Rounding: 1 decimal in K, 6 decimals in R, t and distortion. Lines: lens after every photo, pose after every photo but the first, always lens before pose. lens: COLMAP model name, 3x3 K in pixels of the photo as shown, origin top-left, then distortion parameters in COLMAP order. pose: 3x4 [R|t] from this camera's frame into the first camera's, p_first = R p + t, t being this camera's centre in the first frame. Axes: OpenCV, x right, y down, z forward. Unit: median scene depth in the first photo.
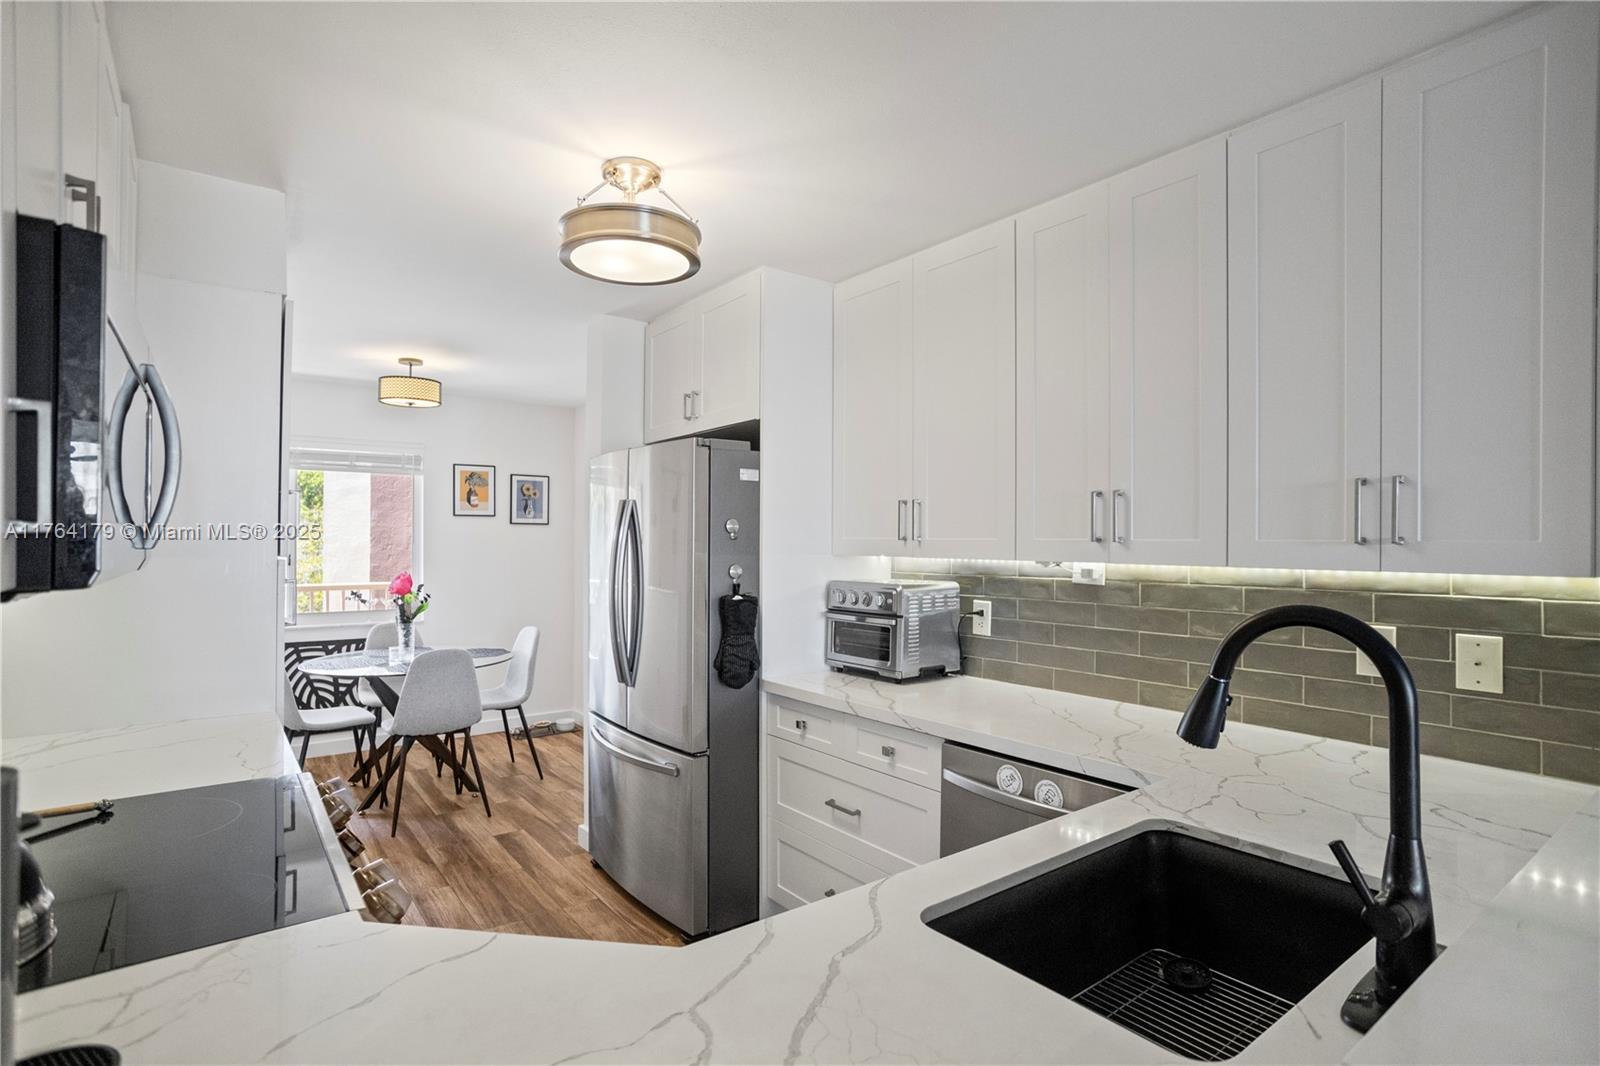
lens RADIAL K [[784.0, 0, 800.0], [0, 784.0, 533.0], [0, 0, 1]] dist [-0.001594, -0.000158]
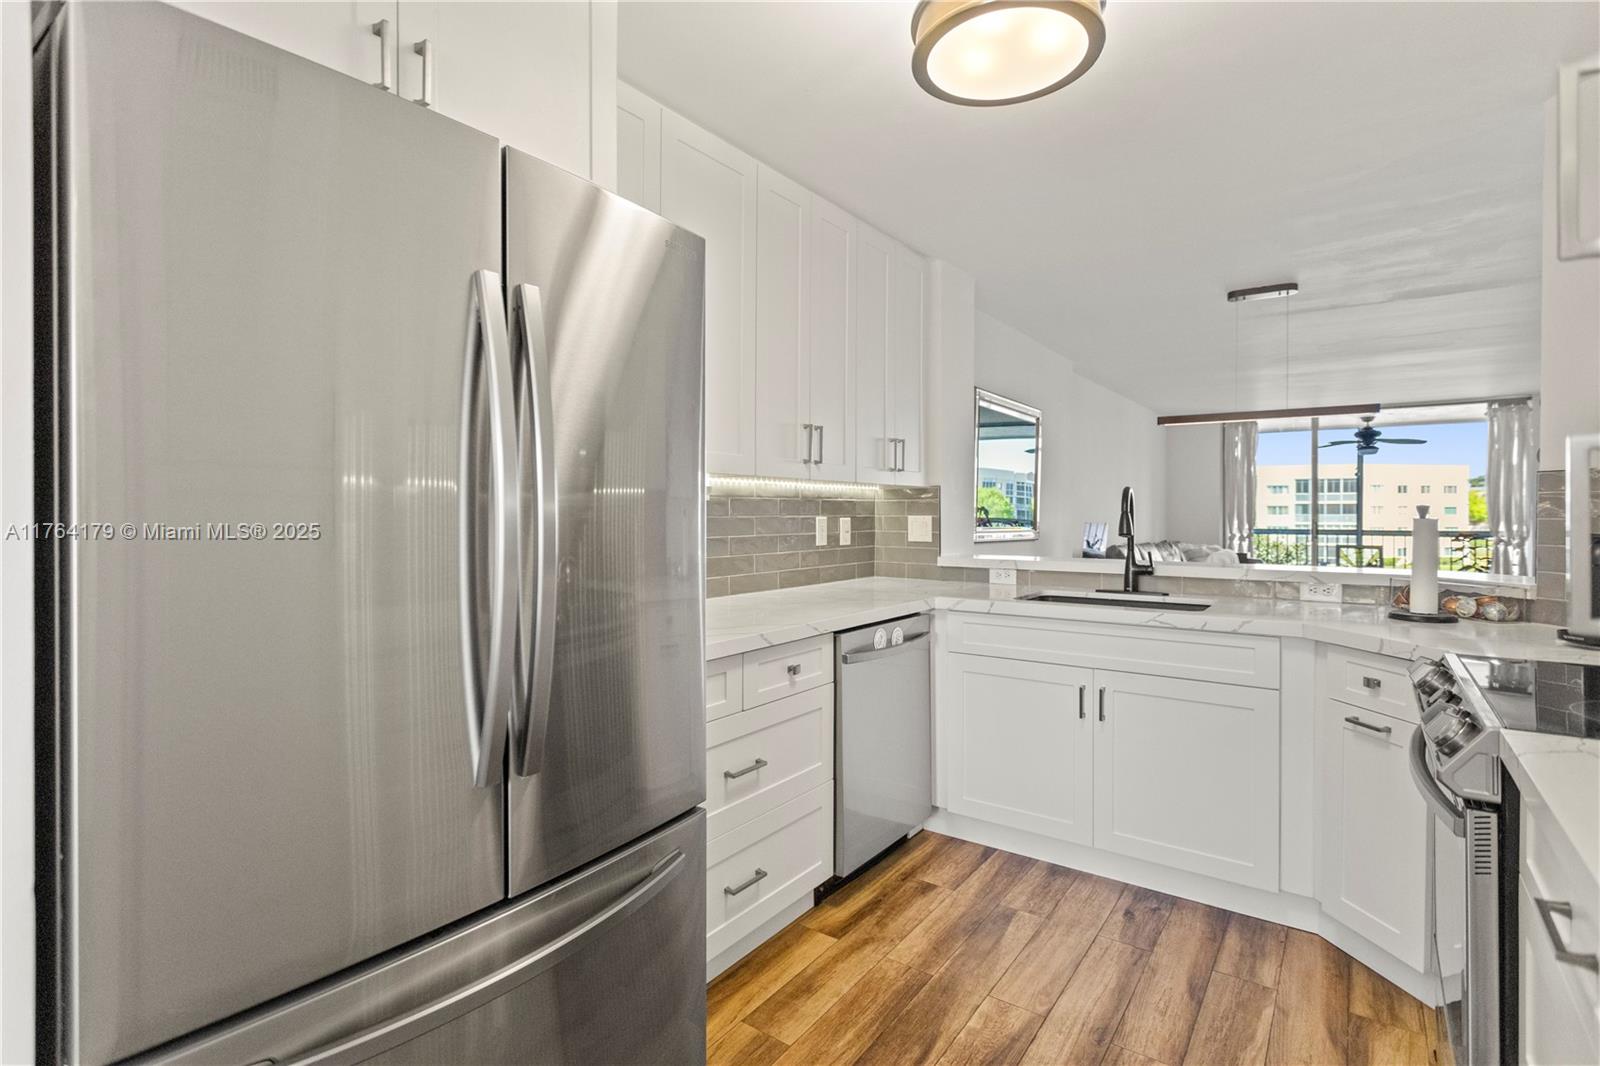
lens RADIAL K [[769.7, 0, 798.8], [0, 769.7, 514.6], [0, 0, 1]] dist [0.000622, 0.000277]
pose [[-0.288413, 0.000195, 0.957506, -0.762467], [-0.008083, 0.999964, -0.002638, 0.093182], [-0.957472, -0.008501, -0.288401, 1.241838]]
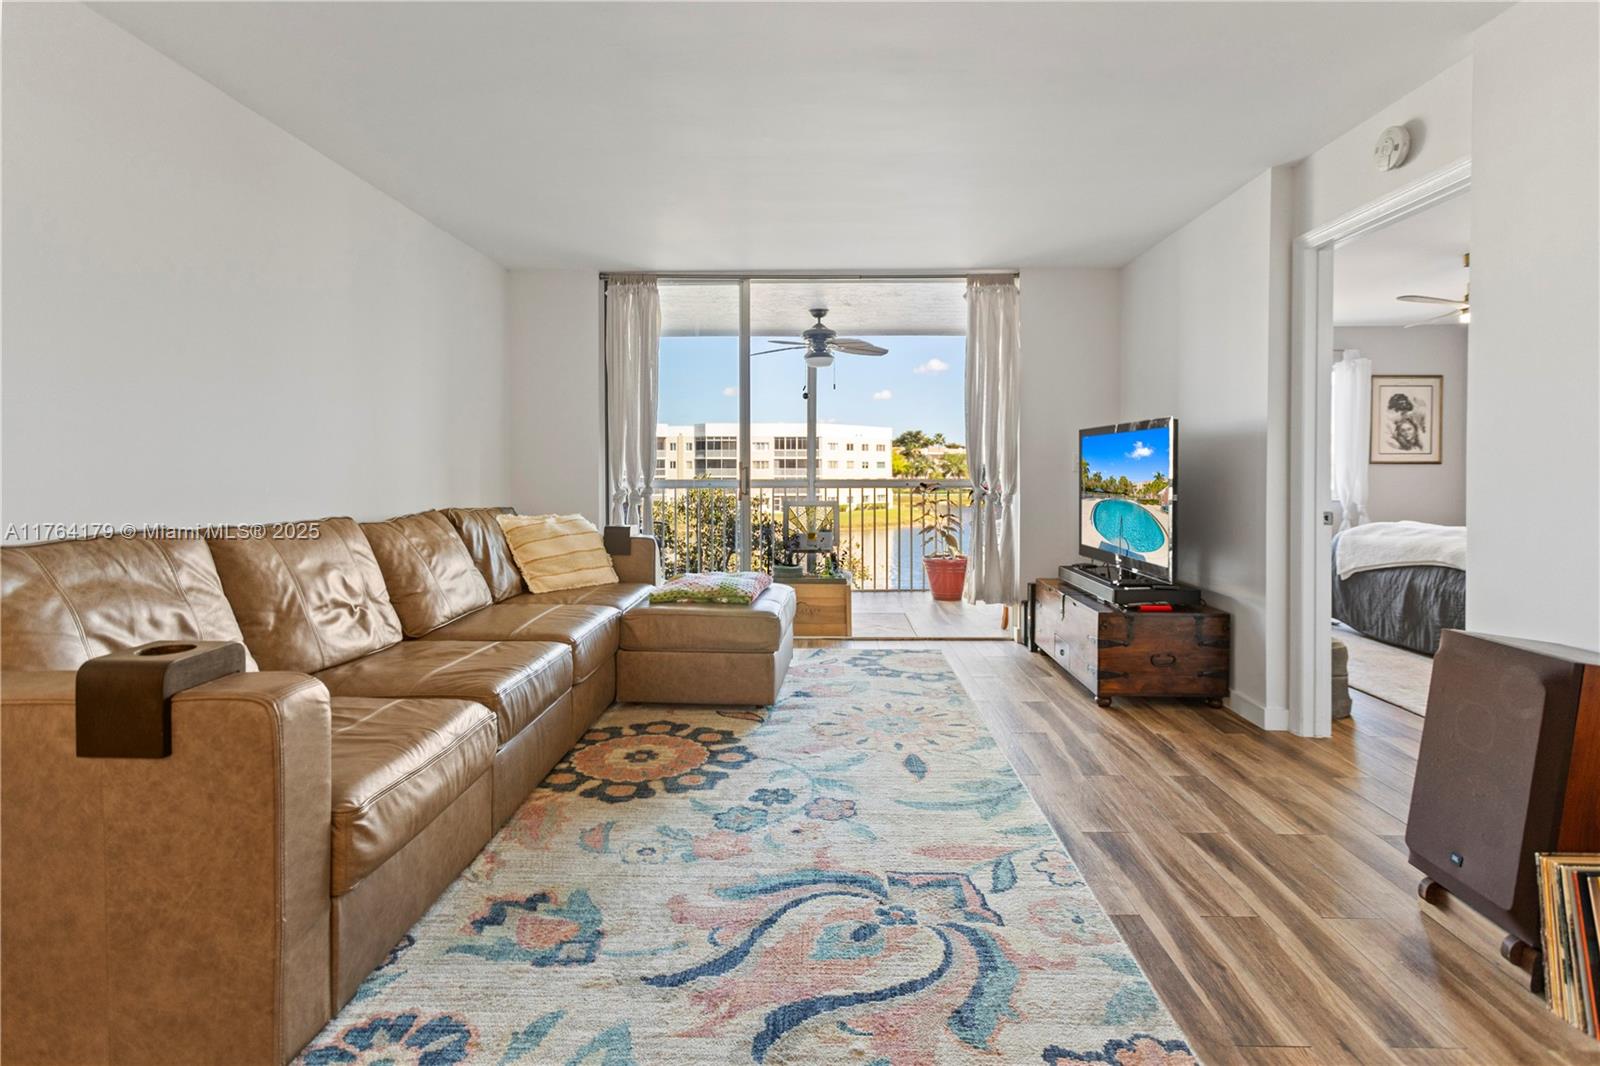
lens RADIAL K [[772.9, 0, 799.9], [0, 772.9, 483.3], [0, 0, 1]] dist [-0.003874, -0.000498]
pose [[-0.779549, -0.009611, 0.626267, 0.613471], [-0.003507, 0.999934, 0.010980, 0.122491], [-0.626331, 0.006363, -0.779531, -0.641426]]
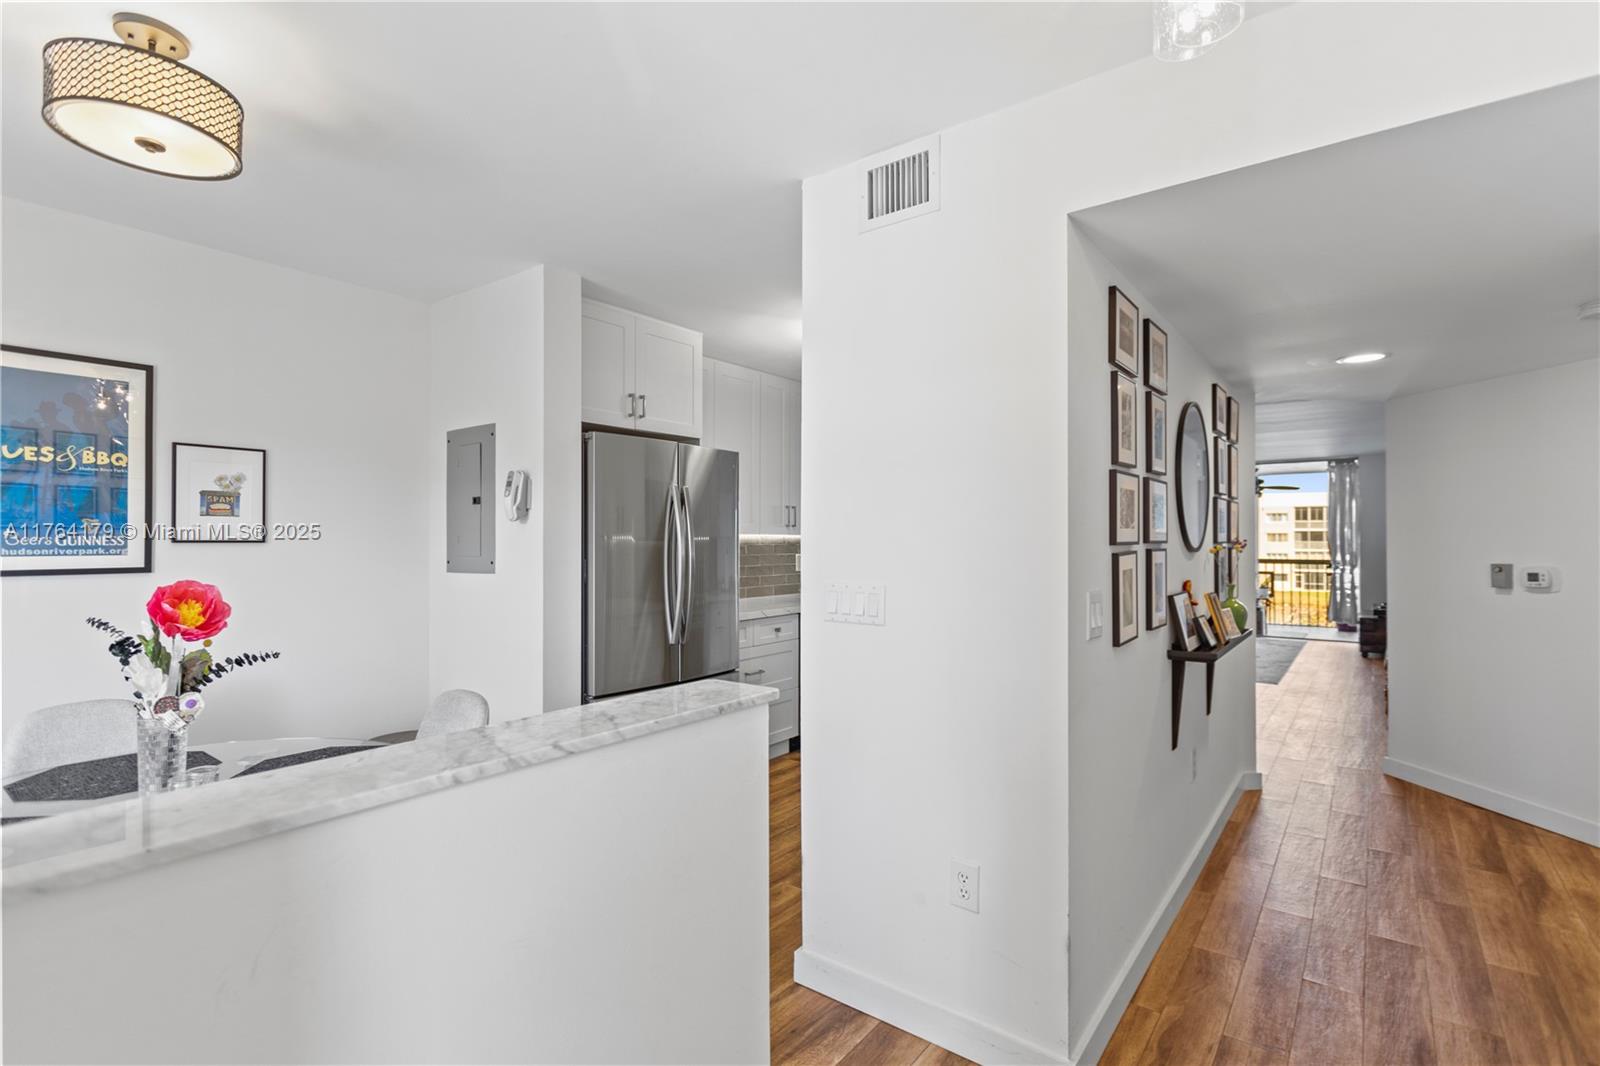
lens RADIAL K [[765.2, 0, 777.1], [0, 765.2, 536.3], [0, 0, 1]] dist [-0.000306, -0.000039]
pose [[-0.252139, 0.009247, 0.967647, -1.828861], [-0.004596, 0.999932, -0.010754, 0.058440], [-0.967680, -0.007159, -0.252079, 1.507010]]
